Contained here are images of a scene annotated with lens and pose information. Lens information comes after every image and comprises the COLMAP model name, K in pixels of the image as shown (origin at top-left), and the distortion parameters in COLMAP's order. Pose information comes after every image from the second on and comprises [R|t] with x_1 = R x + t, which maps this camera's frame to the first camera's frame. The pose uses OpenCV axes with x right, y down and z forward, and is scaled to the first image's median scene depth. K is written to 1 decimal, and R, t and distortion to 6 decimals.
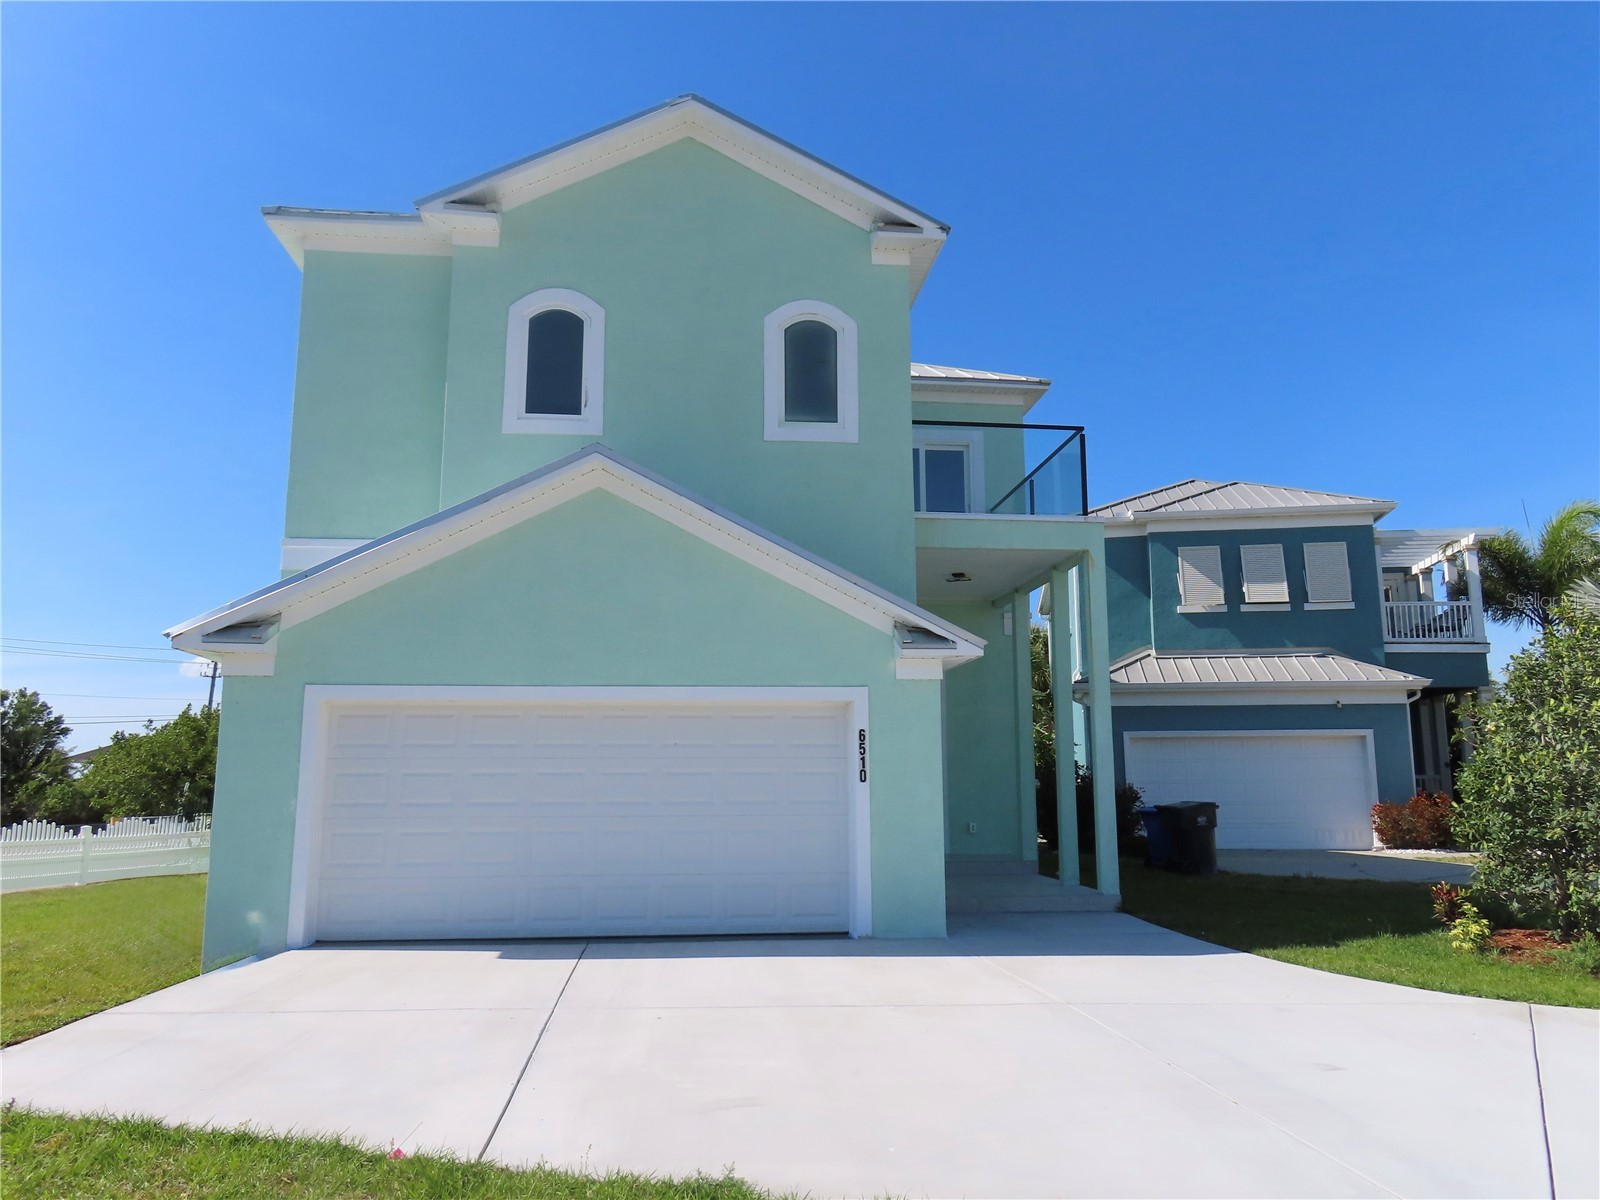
lens RADIAL K [[1143.4, 0, 800.0], [0, 1143.4, 600.0], [0, 0, 1]] dist [-0.006271, -0.002881]
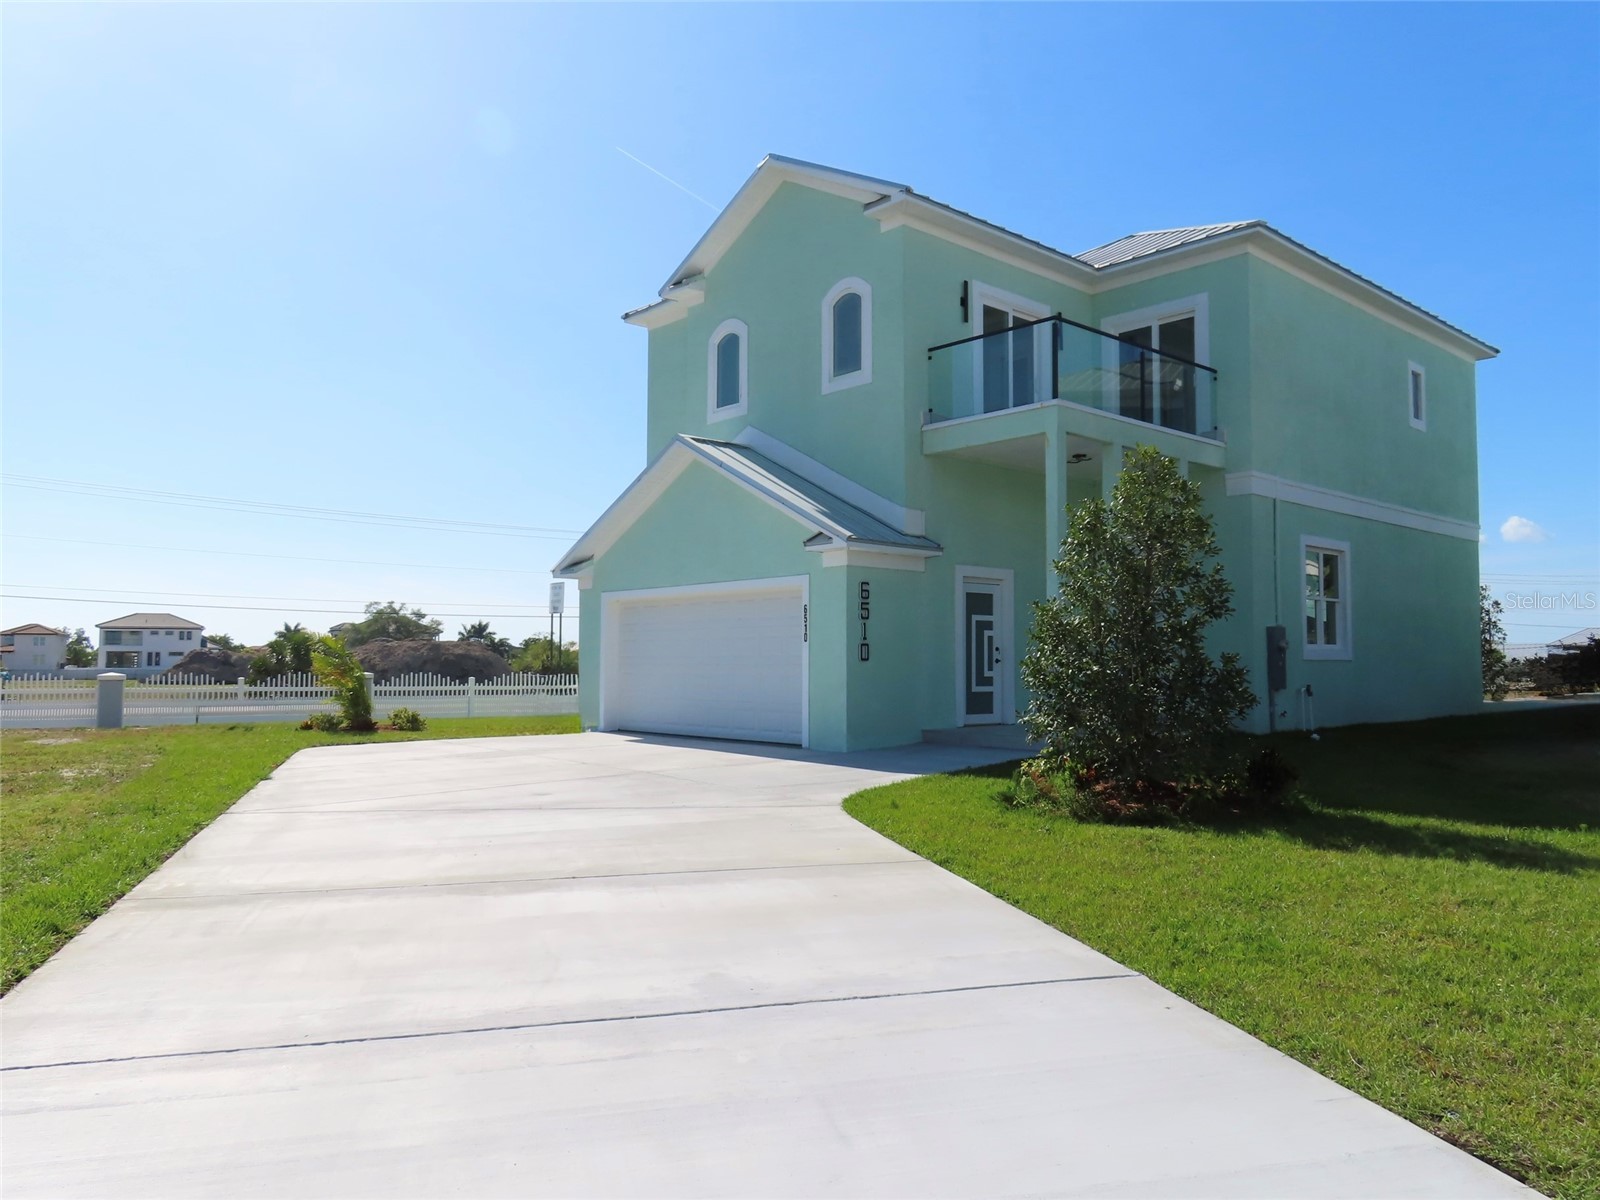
lens RADIAL K [[1143.4, 0, 800.0], [0, 1143.4, 600.0], [0, 0, 1]] dist [-0.006271, -0.002881]
pose [[0.589281, -0.037988, -0.807035, 1.115851], [0.124498, 0.991233, 0.044247, 0.041699], [0.798279, -0.126548, 0.588844, 0.156973]]
